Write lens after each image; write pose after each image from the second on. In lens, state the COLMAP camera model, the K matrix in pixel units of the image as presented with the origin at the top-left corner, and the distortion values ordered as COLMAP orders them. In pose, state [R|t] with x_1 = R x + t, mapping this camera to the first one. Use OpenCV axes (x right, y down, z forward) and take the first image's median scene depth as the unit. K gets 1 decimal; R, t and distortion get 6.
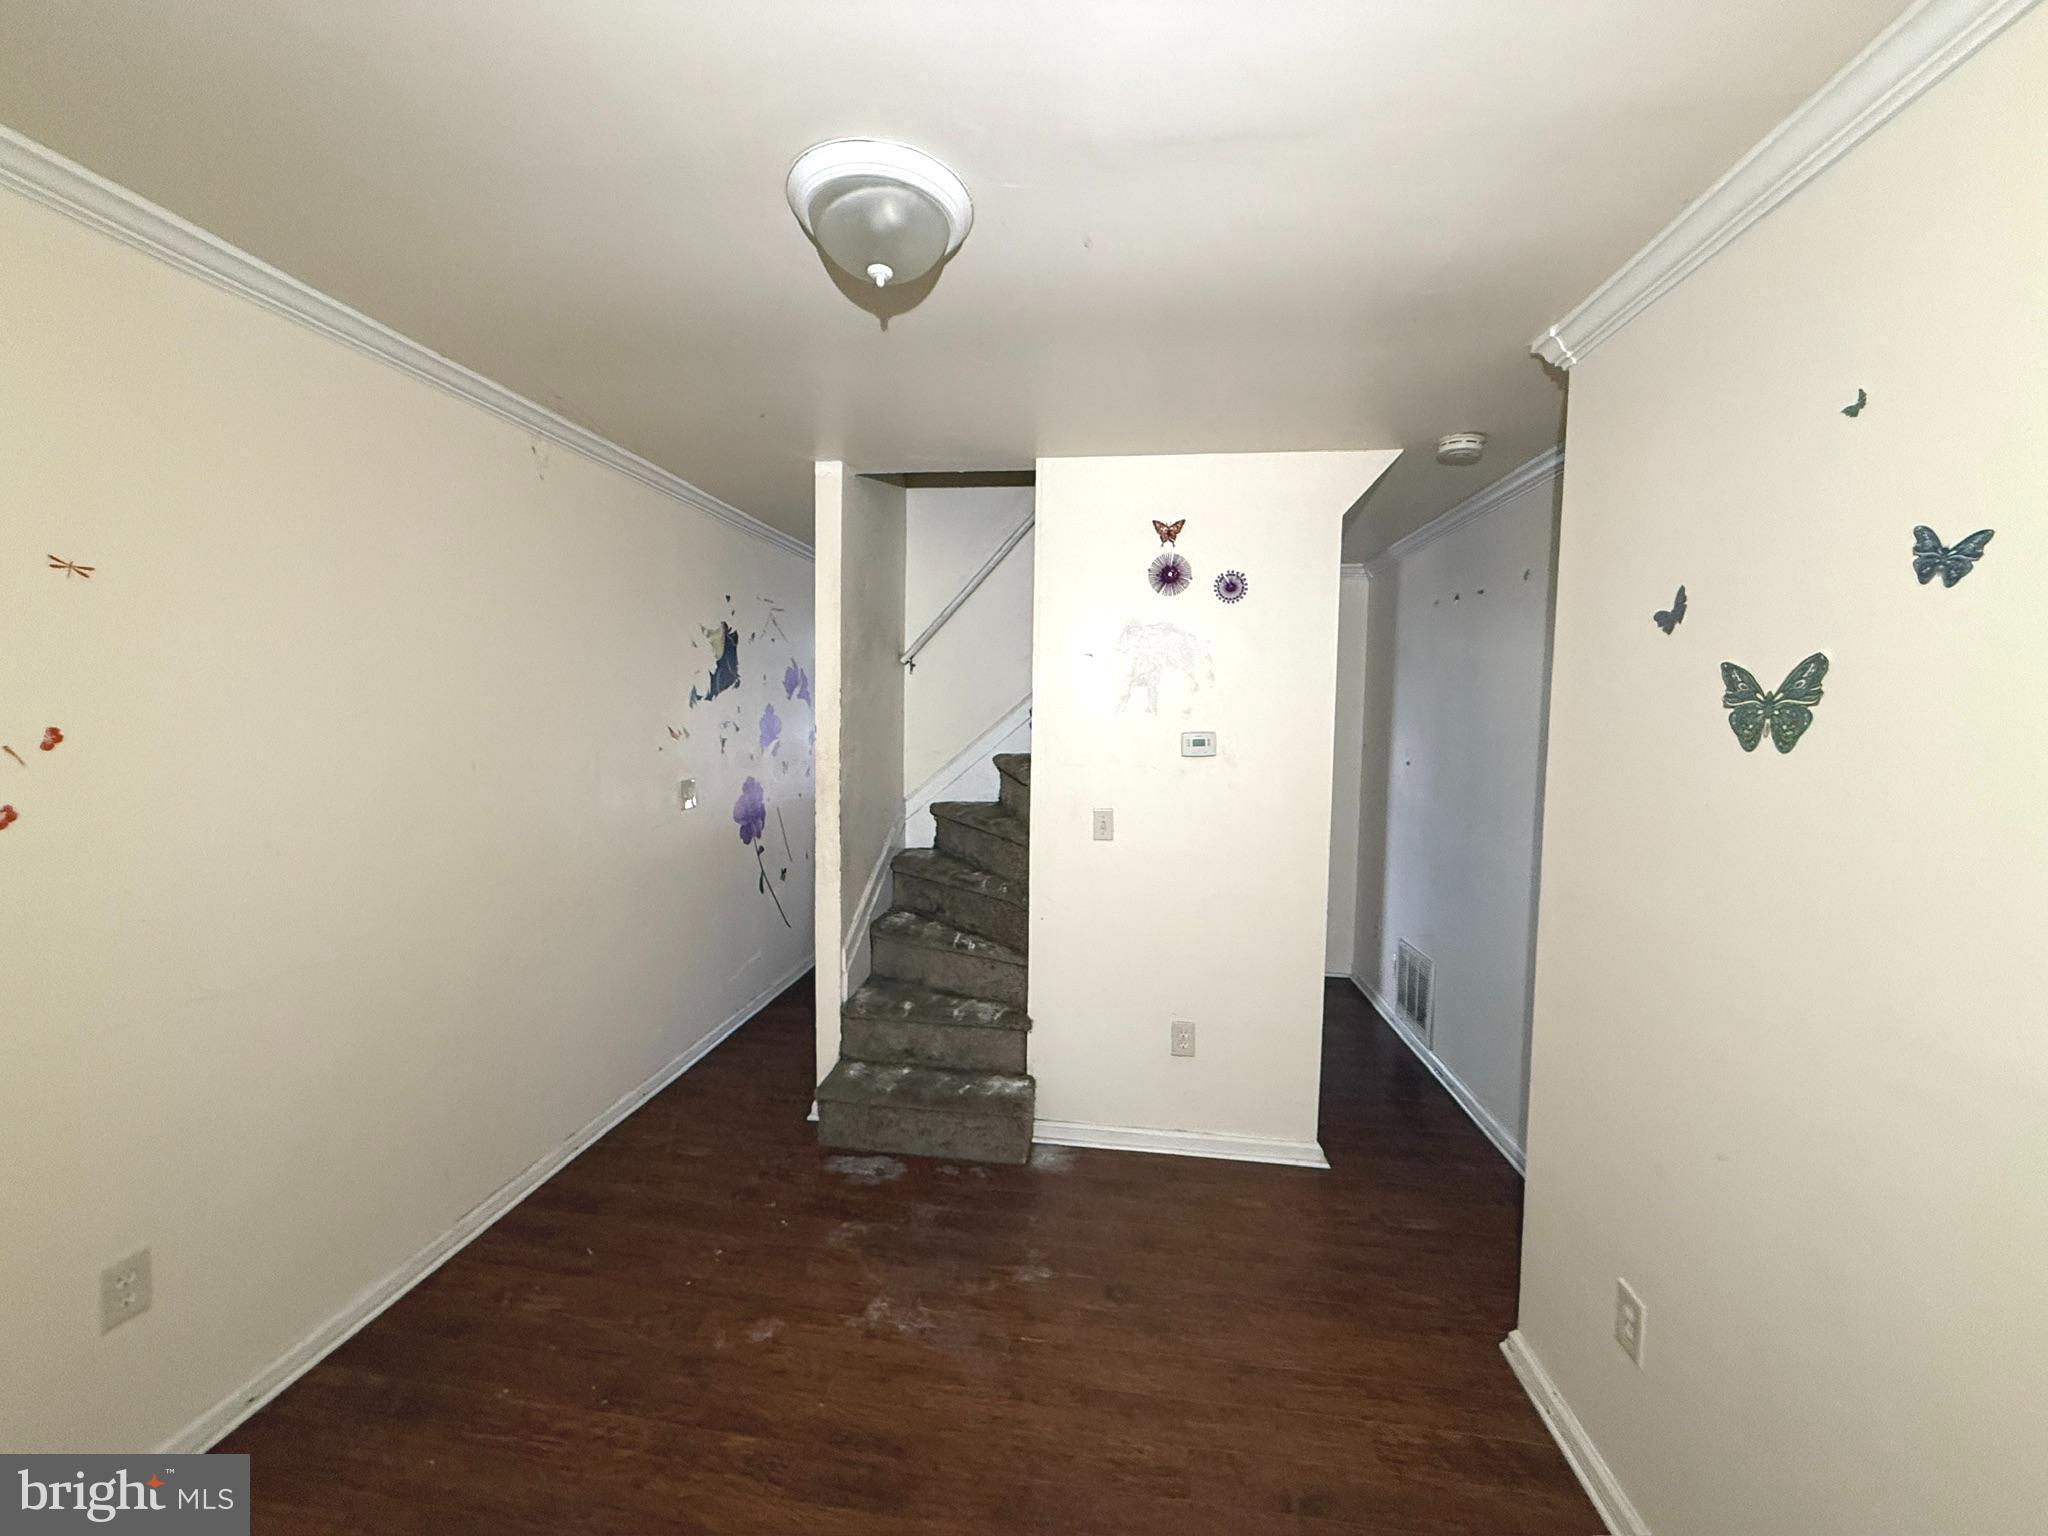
lens RADIAL K [[818.7, 0, 1024.1], [0, 818.7, 764.5], [0, 0, 1]] dist [0.000063, 0.000025]
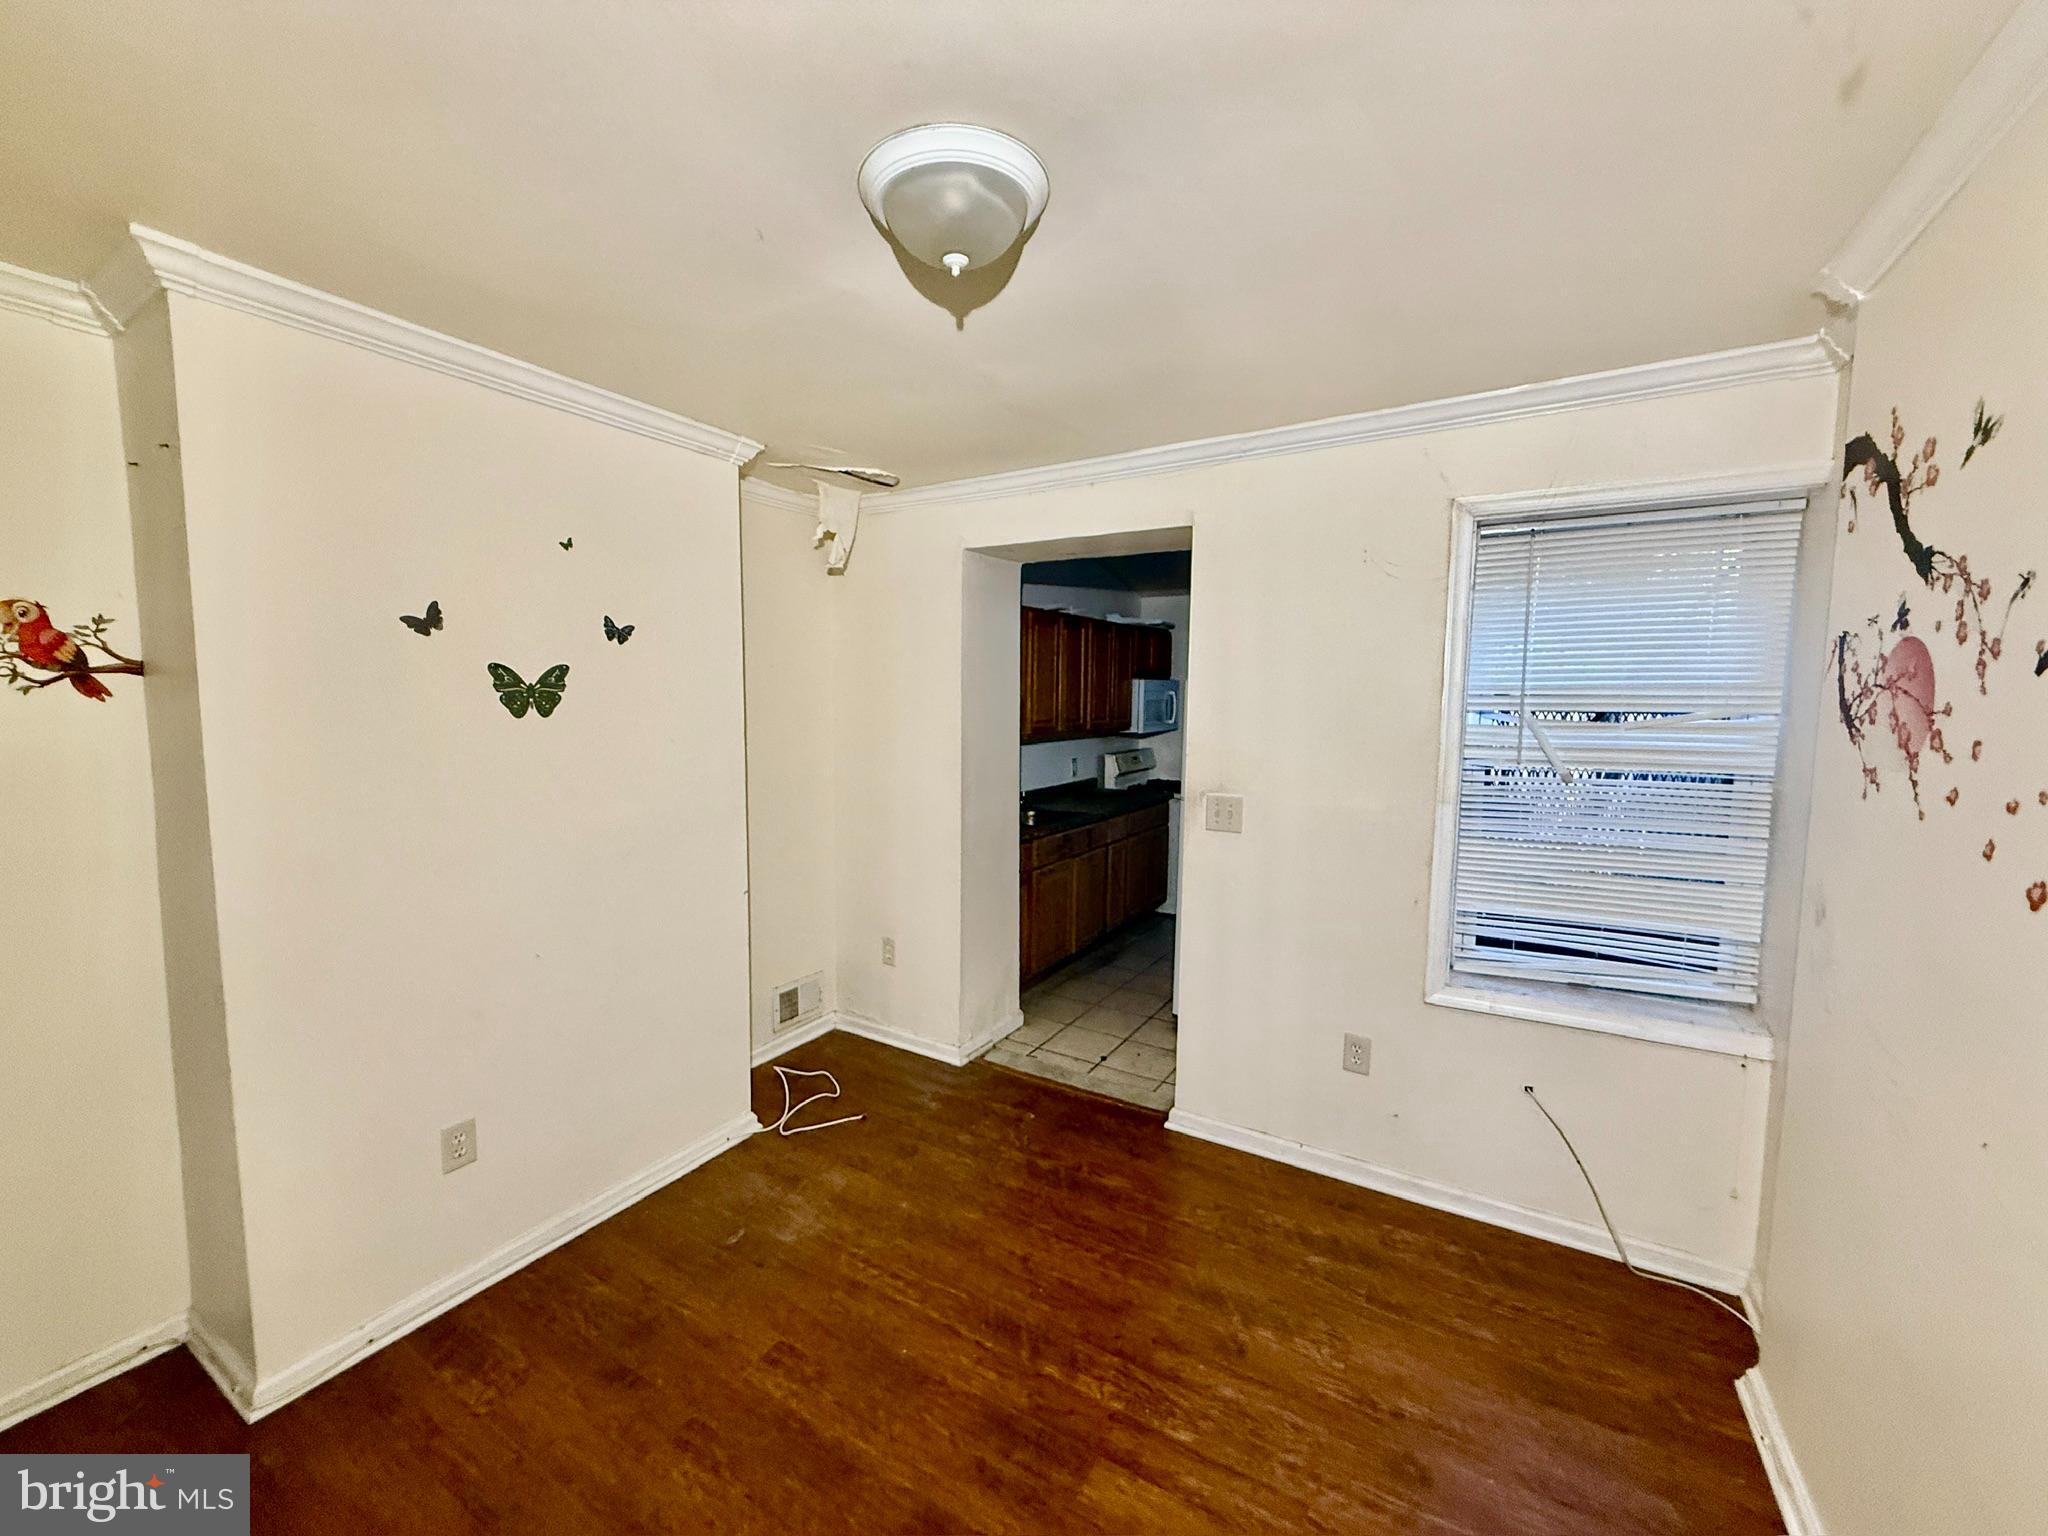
lens RADIAL K [[818.7, 0, 1020.1], [0, 818.7, 768.2], [0, 0, 1]] dist [0.000063, 0.000025]
pose [[-0.915372, -0.054042, 0.398966, -0.742450], [0.007135, 0.988617, 0.150282, -0.159653], [-0.402546, 0.140410, -0.904567, 2.124616]]
